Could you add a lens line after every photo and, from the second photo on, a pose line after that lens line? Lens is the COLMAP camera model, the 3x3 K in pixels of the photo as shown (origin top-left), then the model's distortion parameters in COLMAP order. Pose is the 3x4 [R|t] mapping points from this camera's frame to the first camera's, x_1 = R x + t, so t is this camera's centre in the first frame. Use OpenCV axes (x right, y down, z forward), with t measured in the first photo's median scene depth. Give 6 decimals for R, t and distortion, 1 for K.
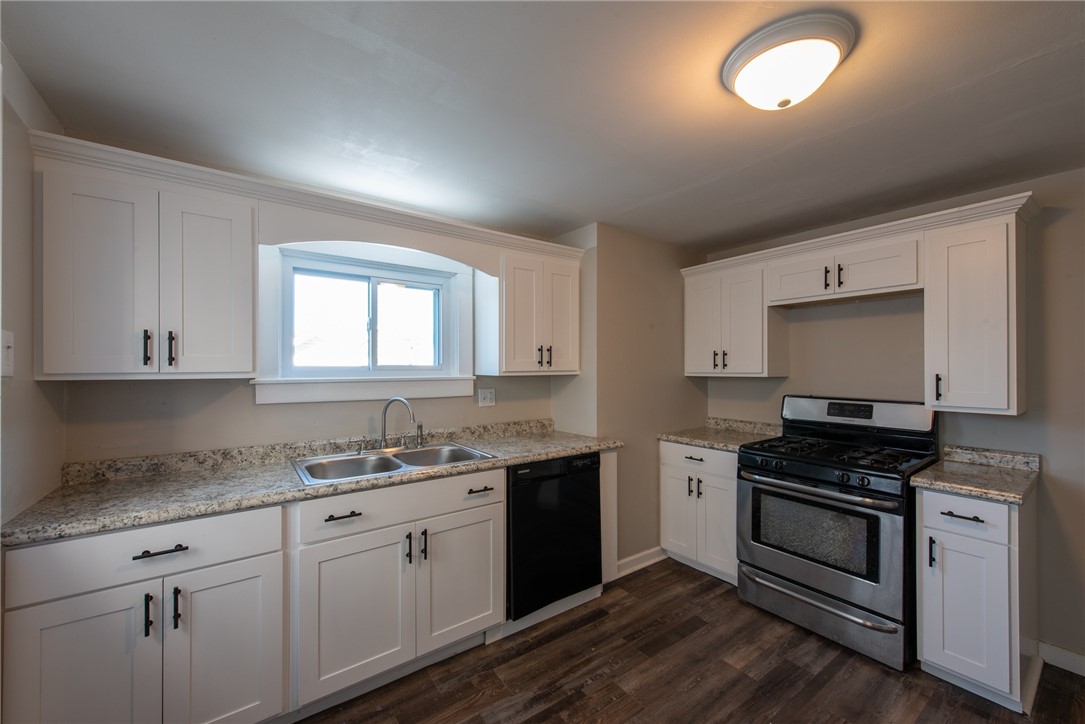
lens RADIAL K [[422.5, 0, 545.9], [0, 422.5, 365.0], [0, 0, 1]] dist [0.010702, -0.002423]
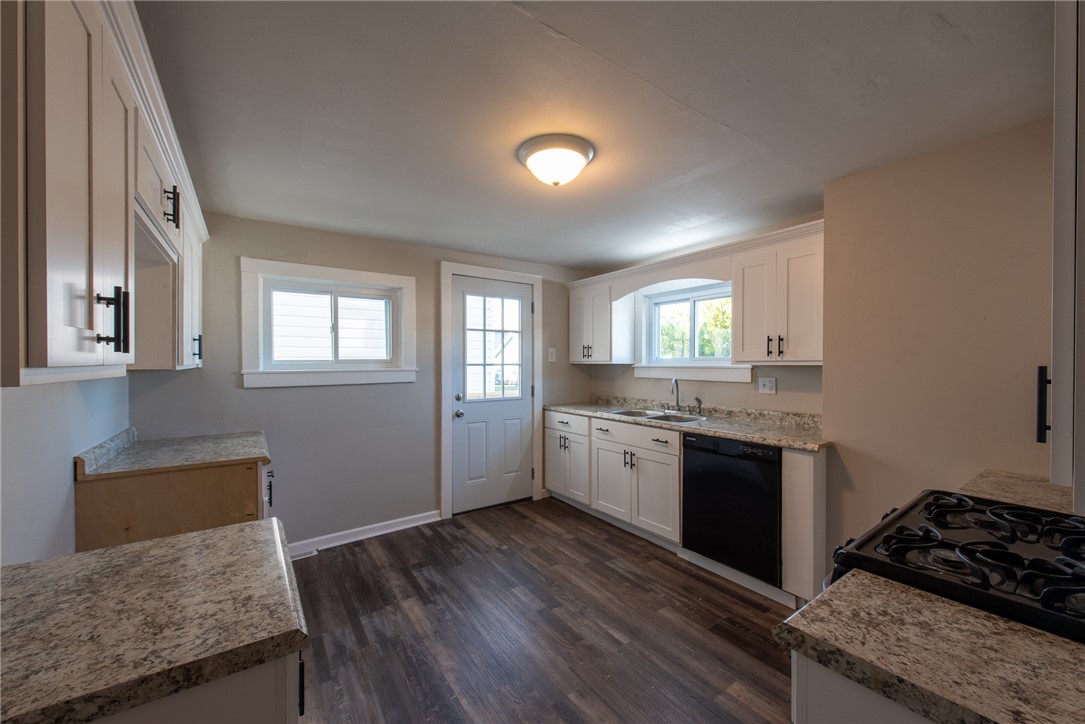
lens RADIAL K [[422.5, 0, 541.9], [0, 422.5, 363.7], [0, 0, 1]] dist [0.010702, -0.002423]
pose [[-0.028880, 0.004512, -0.999573, 1.221210], [0.008518, 0.999955, 0.004268, 0.014338], [0.999547, -0.008391, -0.028917, 0.575529]]
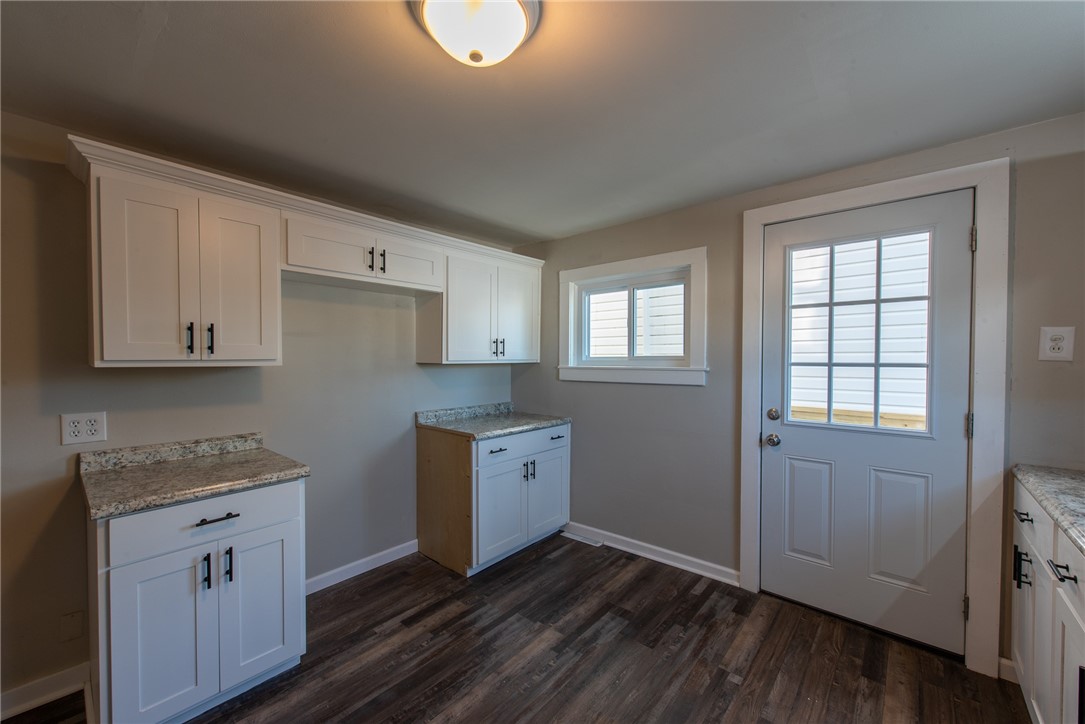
lens RADIAL K [[422.5, 0, 548.7], [0, 422.5, 365.3], [0, 0, 1]] dist [0.010702, -0.002423]
pose [[-0.975222, 0.002610, -0.221211, 0.356626], [0.000009, 0.999931, 0.011759, 0.013501], [0.221227, 0.011466, -0.975155, 1.118244]]
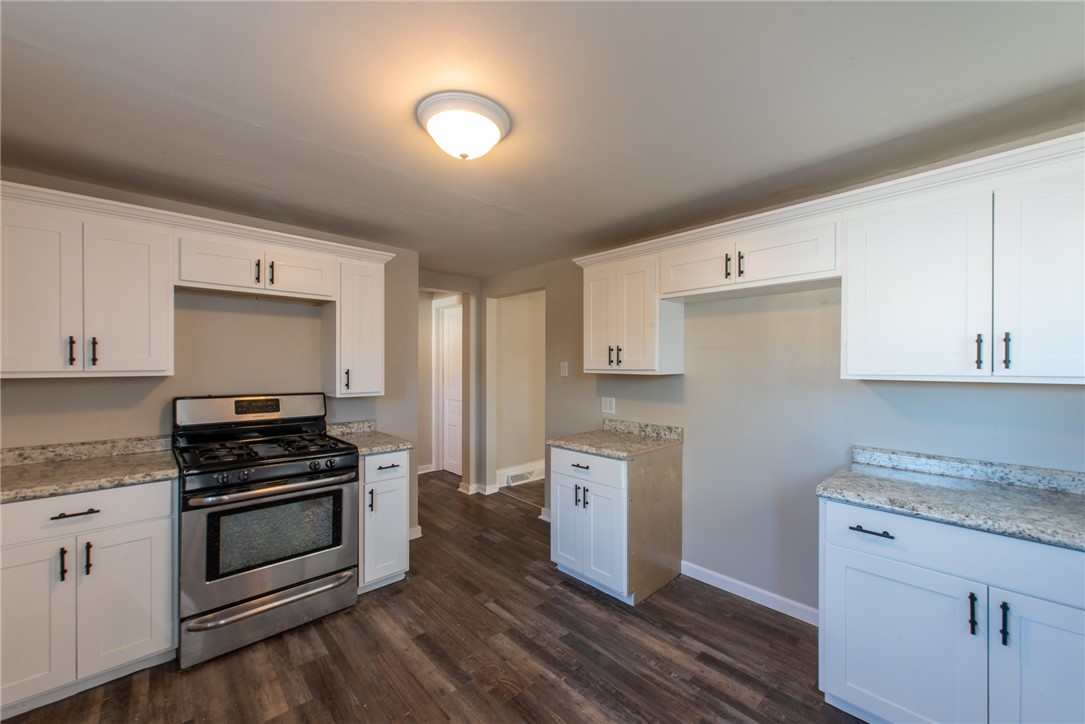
lens RADIAL K [[422.5, 0, 539.7], [0, 422.5, 364.8], [0, 0, 1]] dist [0.010702, -0.002423]
pose [[-0.106414, -0.000689, 0.994322, -0.422208], [-0.010829, 0.999941, -0.000466, 0.002144], [-0.994263, -0.010817, -0.106416, 0.528489]]
